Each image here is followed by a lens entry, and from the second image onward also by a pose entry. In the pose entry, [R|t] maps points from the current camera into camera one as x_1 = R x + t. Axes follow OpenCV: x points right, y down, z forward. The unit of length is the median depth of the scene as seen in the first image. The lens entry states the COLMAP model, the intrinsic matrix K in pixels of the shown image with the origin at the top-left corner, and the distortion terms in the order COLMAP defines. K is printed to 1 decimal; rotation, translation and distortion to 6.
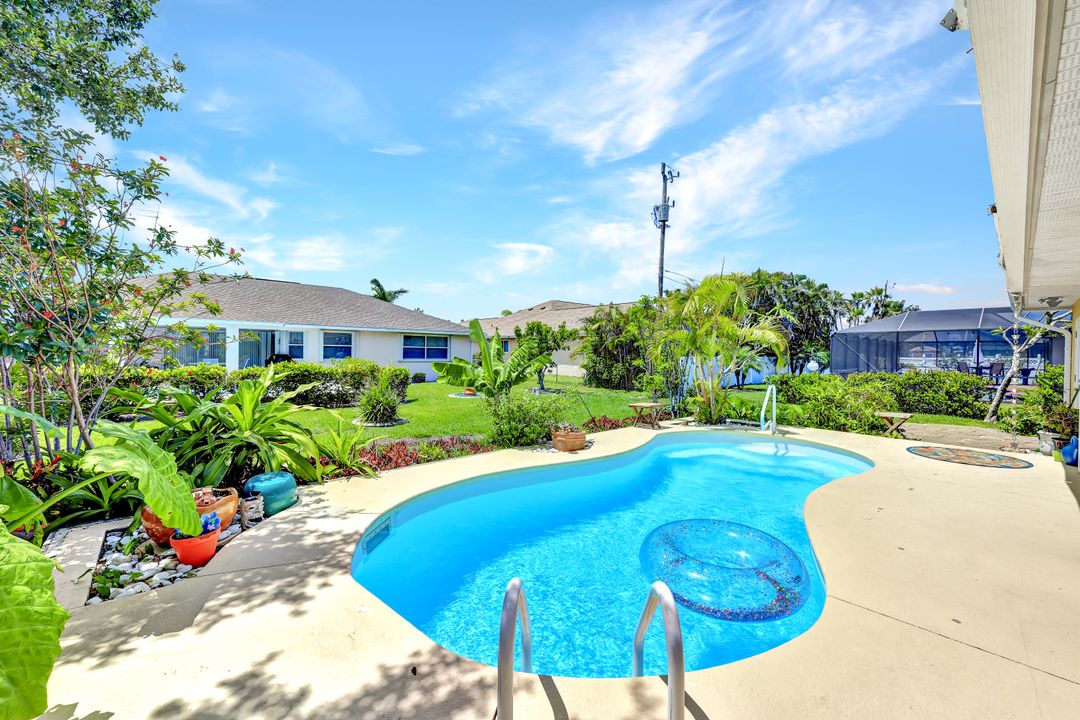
lens RADIAL K [[429.7, 0, 544.9], [0, 429.7, 352.6], [0, 0, 1]] dist [0.003230, 0.000452]
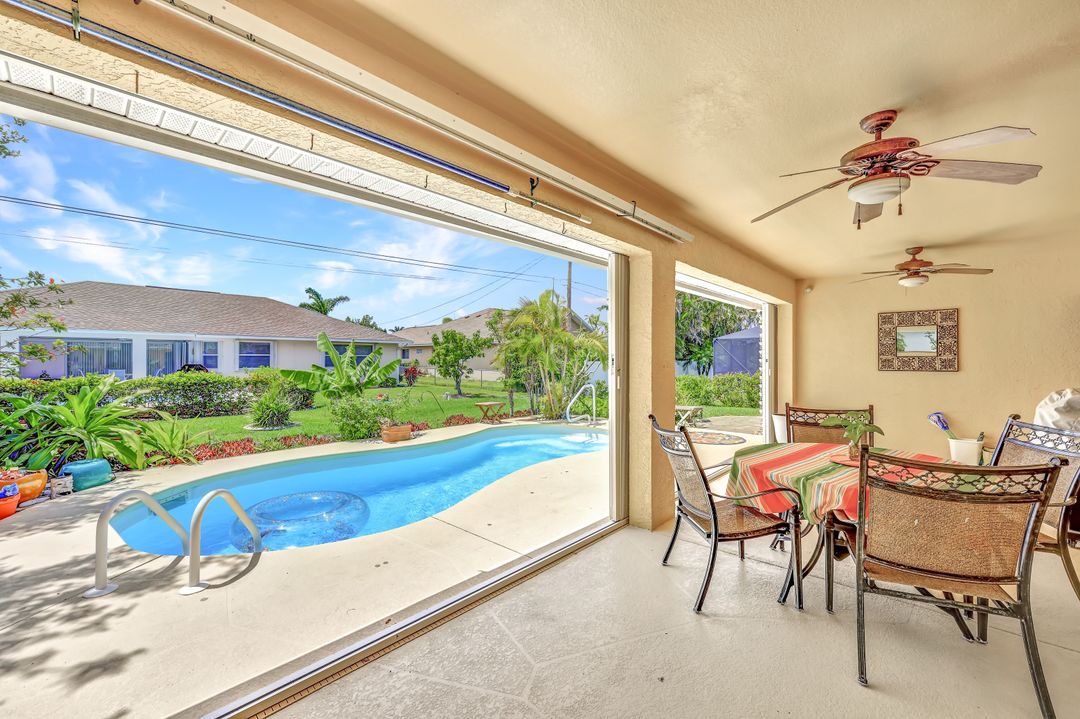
lens RADIAL K [[429.7, 0, 532.5], [0, 429.7, 356.4], [0, 0, 1]] dist [0.003230, 0.000452]
pose [[0.999918, -0.011275, -0.006062, 0.238108], [0.011201, 0.999863, -0.012182, 0.009831], [0.006198, 0.012113, 0.999907, -0.069942]]
